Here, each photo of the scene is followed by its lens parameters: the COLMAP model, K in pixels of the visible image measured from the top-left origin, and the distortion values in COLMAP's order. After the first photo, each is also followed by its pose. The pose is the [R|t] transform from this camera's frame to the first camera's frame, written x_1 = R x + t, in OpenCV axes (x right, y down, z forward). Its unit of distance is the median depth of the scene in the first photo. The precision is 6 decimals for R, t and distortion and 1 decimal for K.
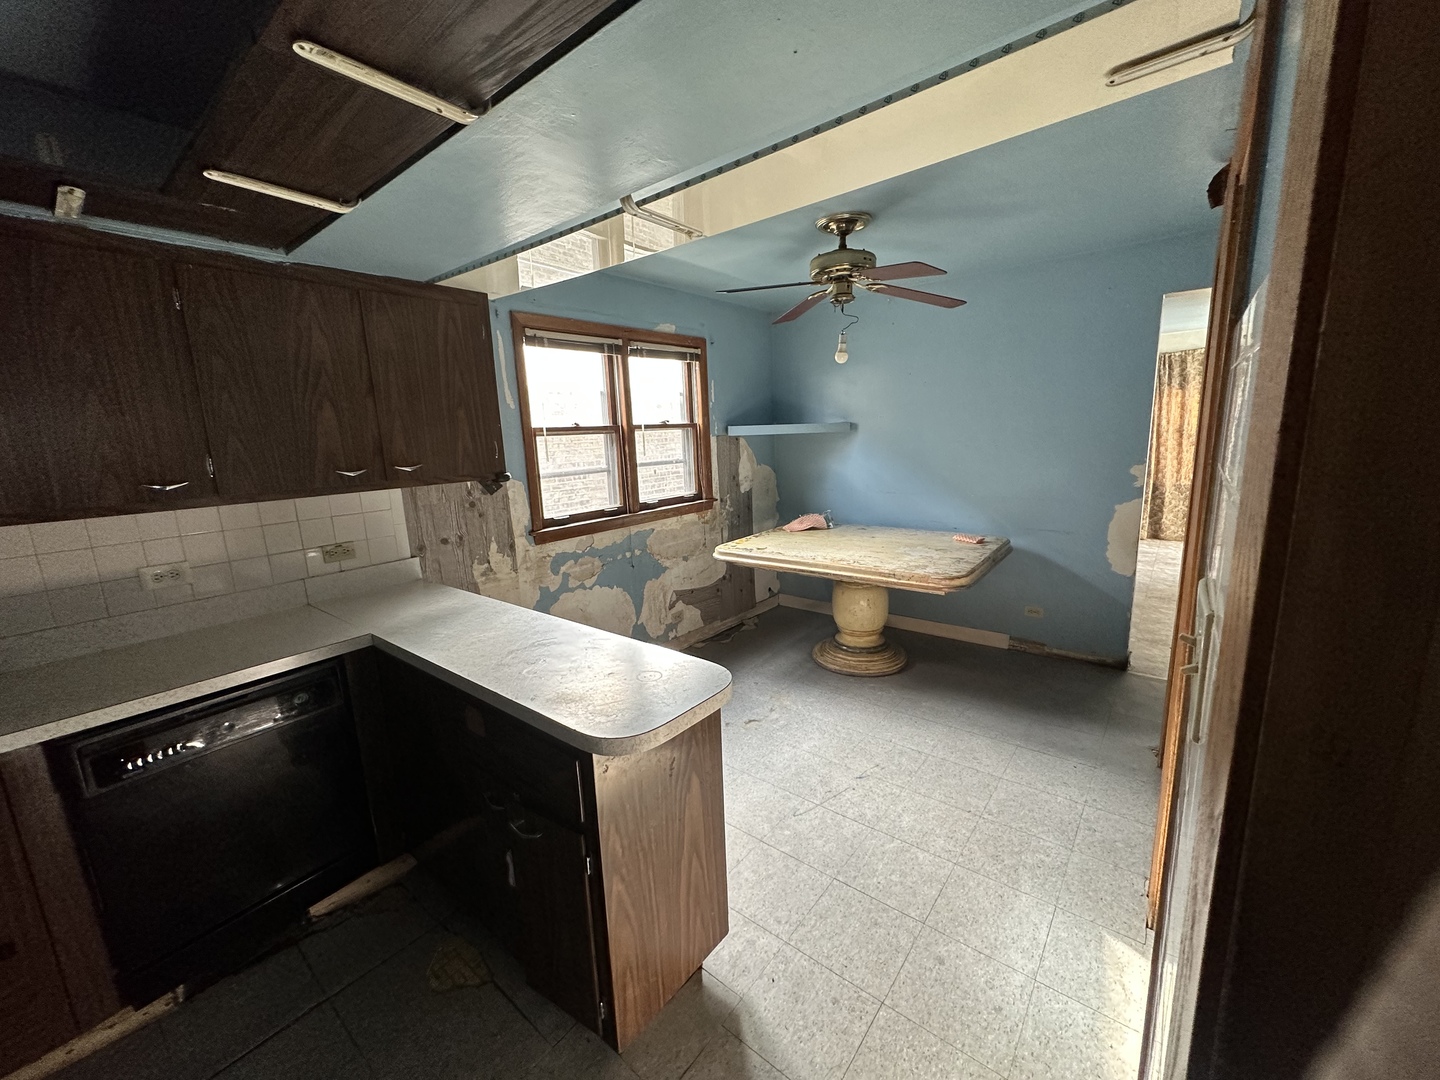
lens RADIAL K [[574.7, 0, 720.9], [0, 574.7, 535.4], [0, 0, 1]] dist [0.000930, 0.000249]
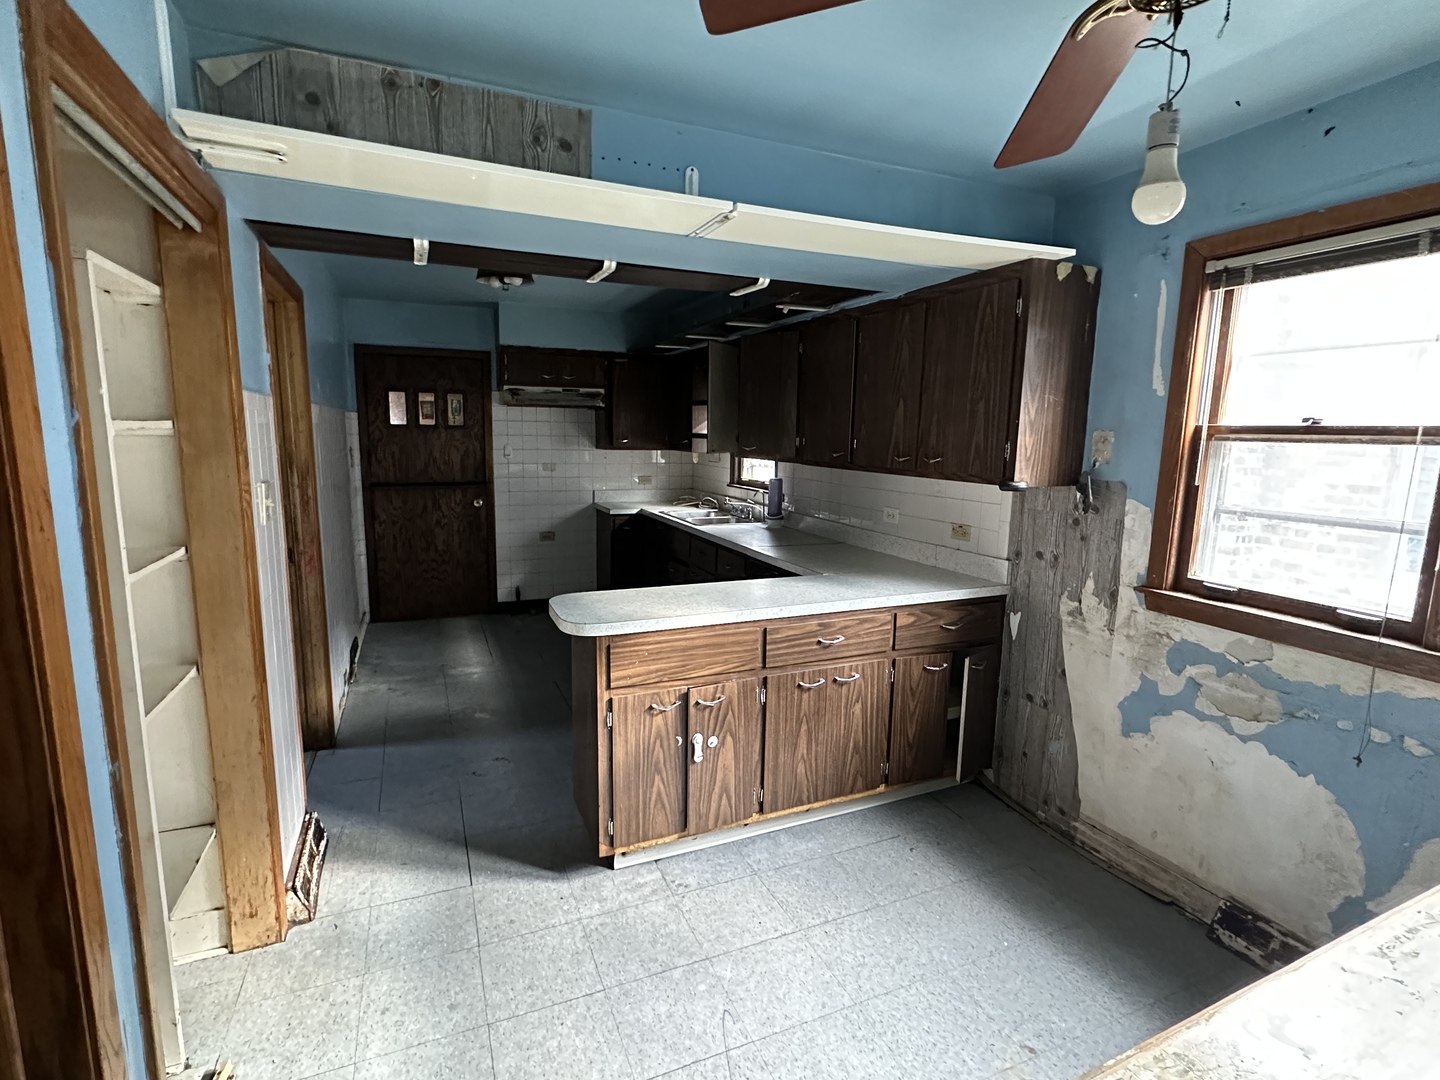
lens RADIAL K [[700.5, 0, 721.7], [0, 700.5, 542.0], [0, 0, 1]] dist [-0.003987, -0.000057]
pose [[-0.466824, 0.171563, -0.867549, 0.588043], [-0.160234, 0.948355, 0.273764, -0.200607], [0.869713, 0.266811, -0.415225, 0.940236]]
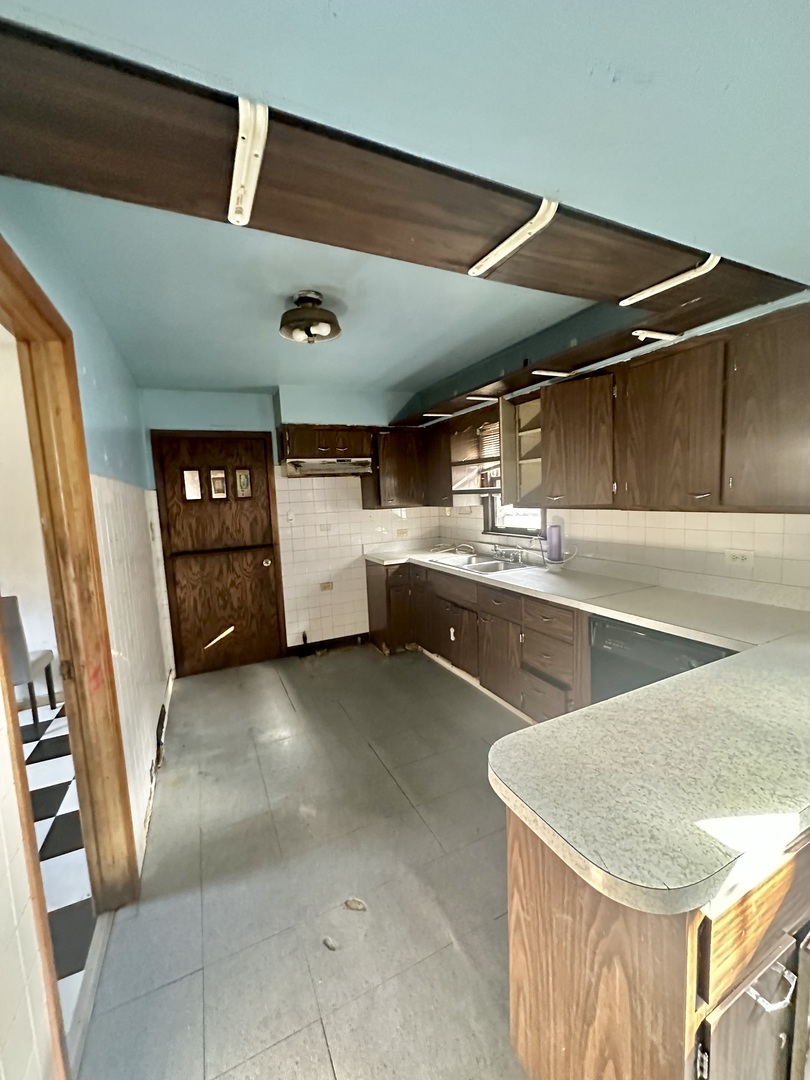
lens RADIAL K [[431.0, 0, 406.0], [0, 431.0, 540.9], [0, 0, 1]] dist [0.000930, 0.000249]
pose [[-0.427046, 0.158048, -0.890311, 0.237914], [-0.102761, 0.969745, 0.221439, -0.086276], [0.898372, 0.186054, -0.397884, 0.469500]]
